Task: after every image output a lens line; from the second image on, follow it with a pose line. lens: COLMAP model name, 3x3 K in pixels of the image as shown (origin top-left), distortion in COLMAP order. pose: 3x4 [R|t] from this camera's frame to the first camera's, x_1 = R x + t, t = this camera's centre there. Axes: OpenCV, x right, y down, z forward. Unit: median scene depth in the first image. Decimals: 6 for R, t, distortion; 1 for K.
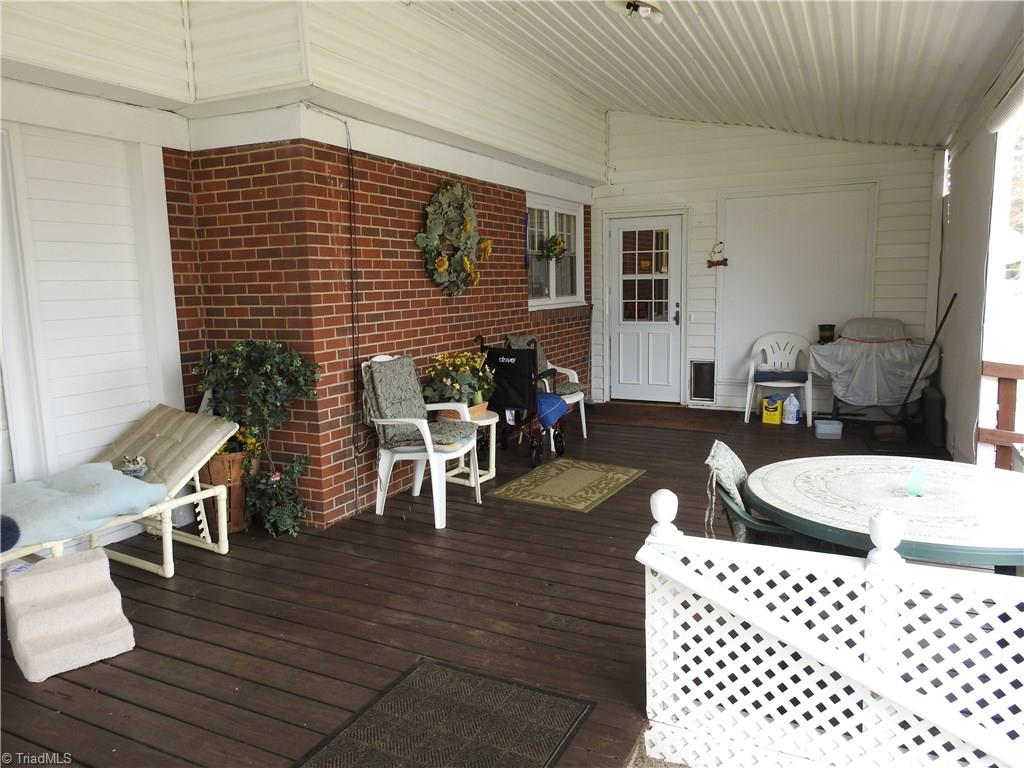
lens RADIAL K [[728.5, 0, 512.6], [0, 728.5, 382.3], [0, 0, 1]] dist [0.004337, -0.006534]
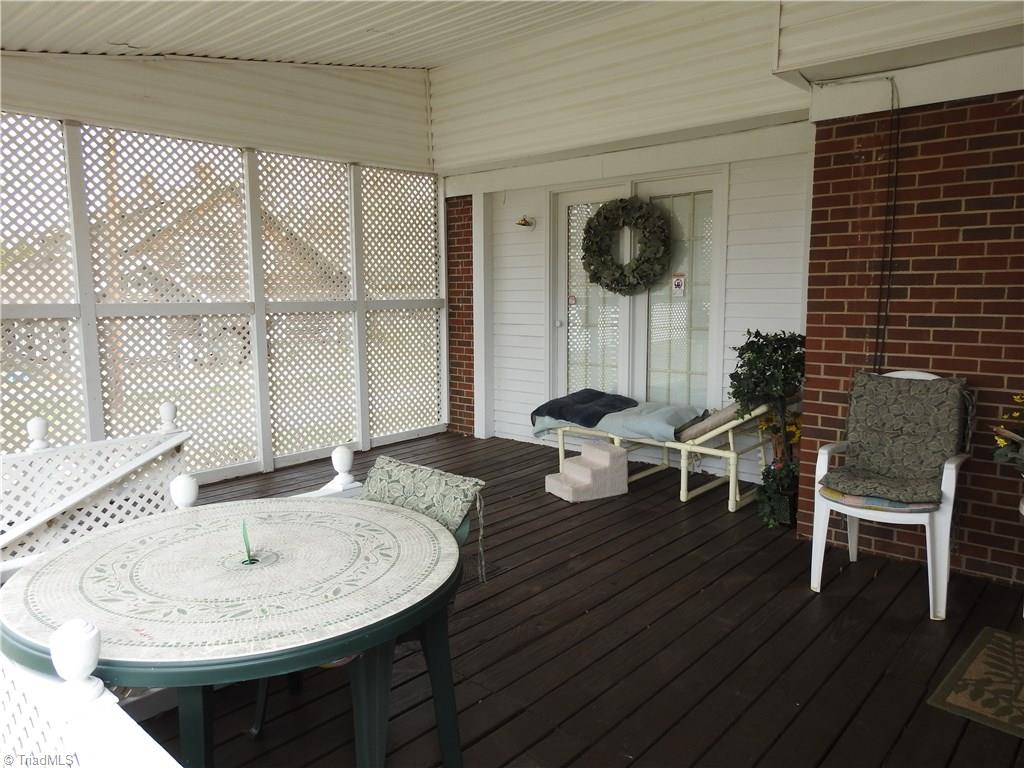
lens RADIAL K [[728.5, 0, 514.0], [0, 728.5, 383.8], [0, 0, 1]] dist [0.004337, -0.006534]
pose [[-0.270872, 0.146280, -0.951436, 0.705429], [-0.123146, 0.975000, 0.184962, -0.121742], [0.954706, 0.167266, -0.246087, 0.850134]]
